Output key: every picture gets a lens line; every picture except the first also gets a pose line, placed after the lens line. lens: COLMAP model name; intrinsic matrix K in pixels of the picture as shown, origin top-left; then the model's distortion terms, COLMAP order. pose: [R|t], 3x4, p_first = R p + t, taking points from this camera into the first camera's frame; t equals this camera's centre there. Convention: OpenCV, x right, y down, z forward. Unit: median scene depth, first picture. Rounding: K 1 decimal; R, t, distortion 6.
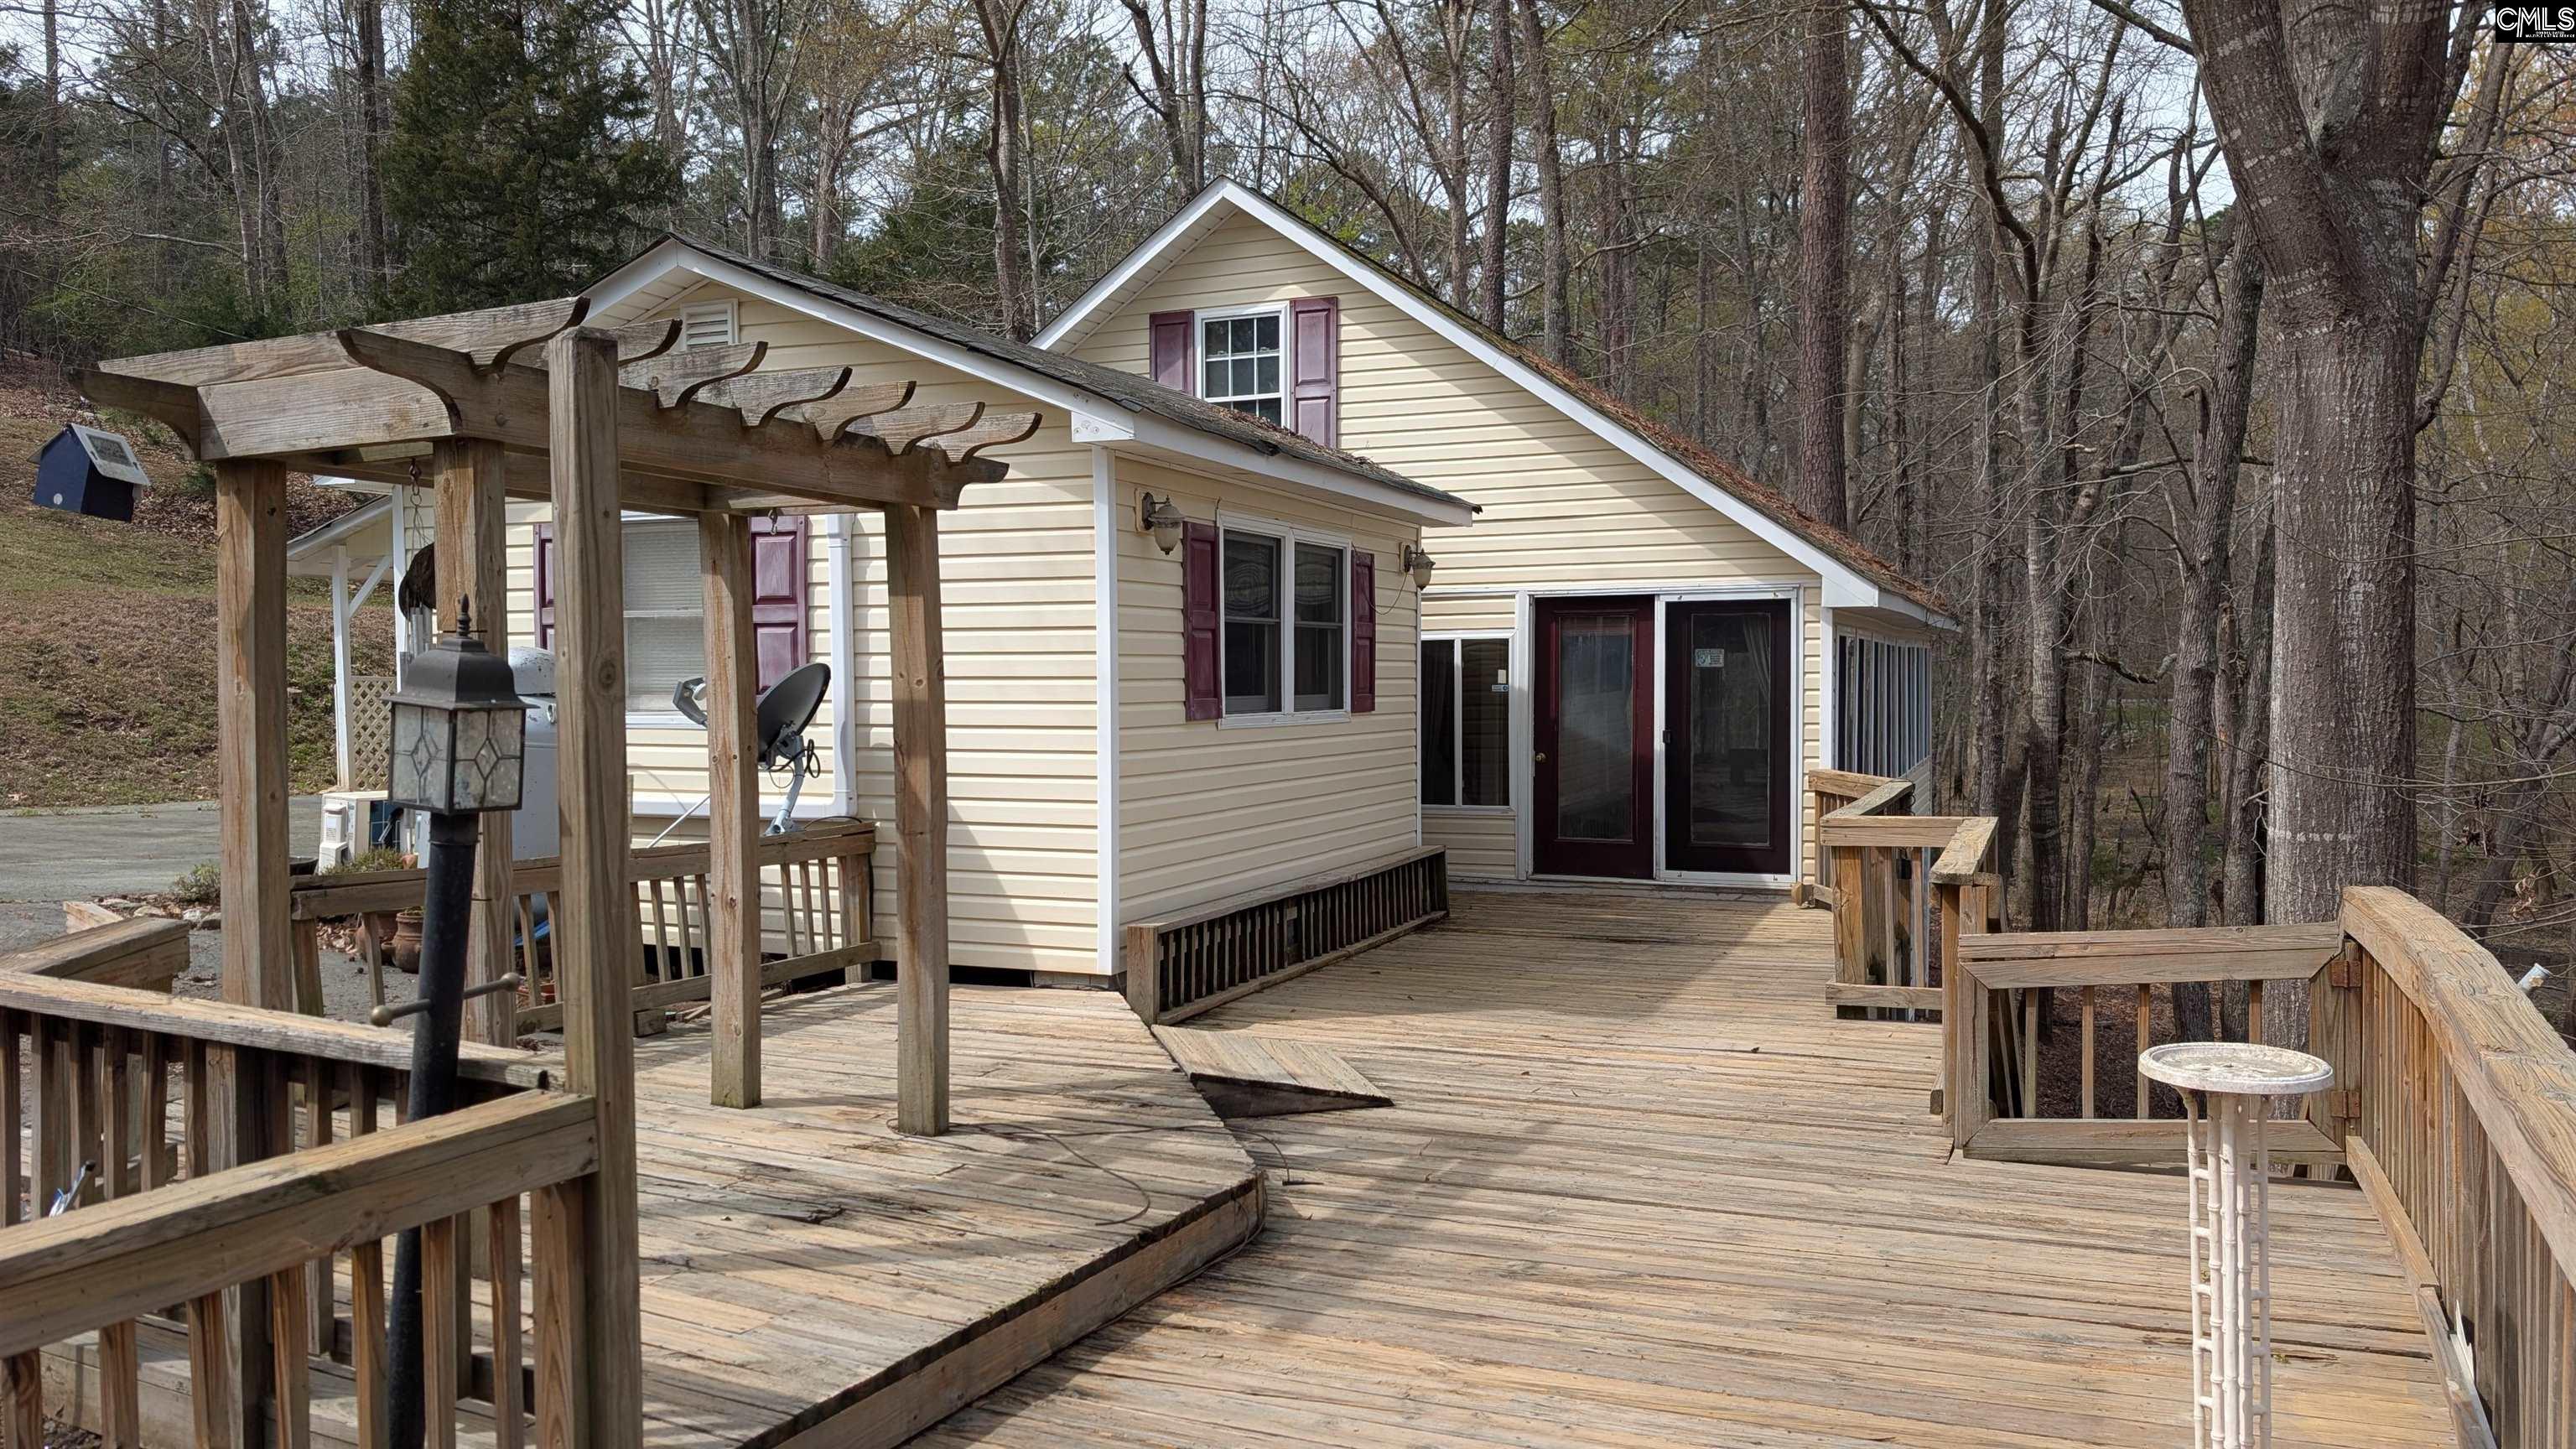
lens RADIAL K [[1884.7, 0, 1282.6], [0, 1884.7, 717.5], [0, 0, 1]] dist [0.036357, -0.037258]
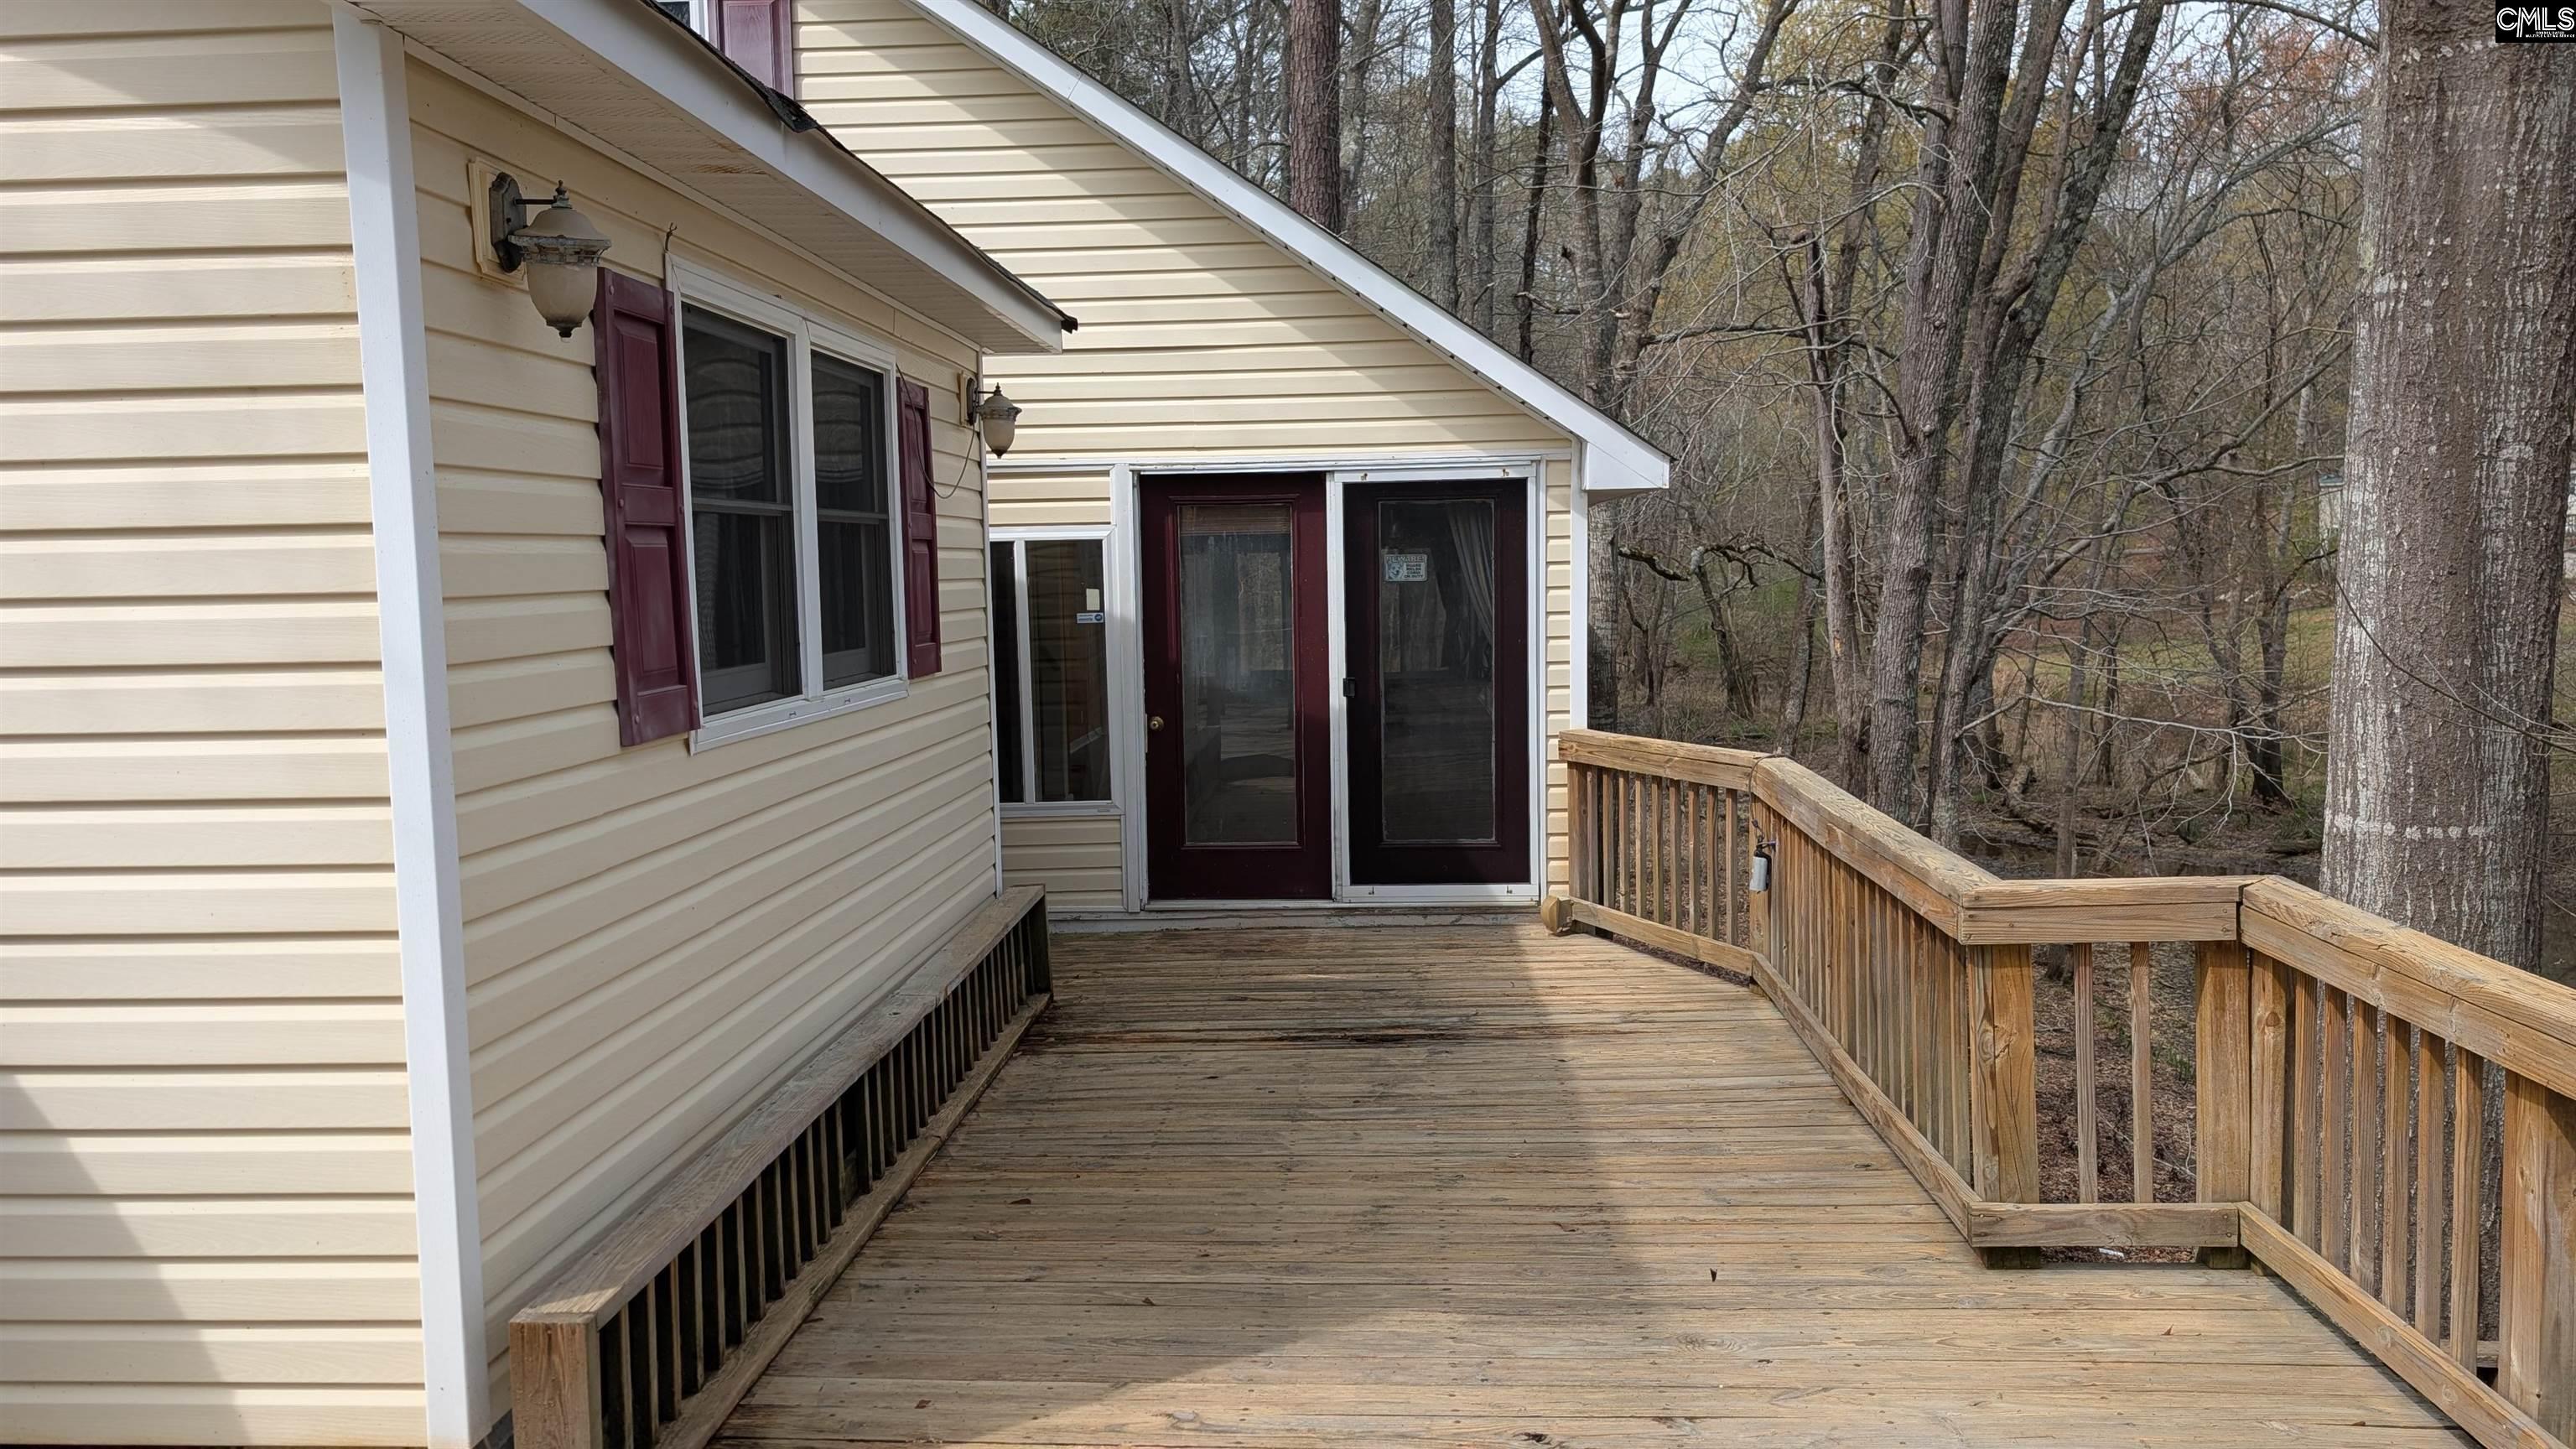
lens RADIAL K [[1884.7, 0, 1311.2], [0, 1884.7, 736.3], [0, 0, 1]] dist [0.036357, -0.037258]
pose [[0.938236, -0.044544, 0.343117, -0.037803], [0.021844, 0.997326, 0.069742, -0.019505], [-0.345306, -0.057939, 0.936700, 0.398284]]
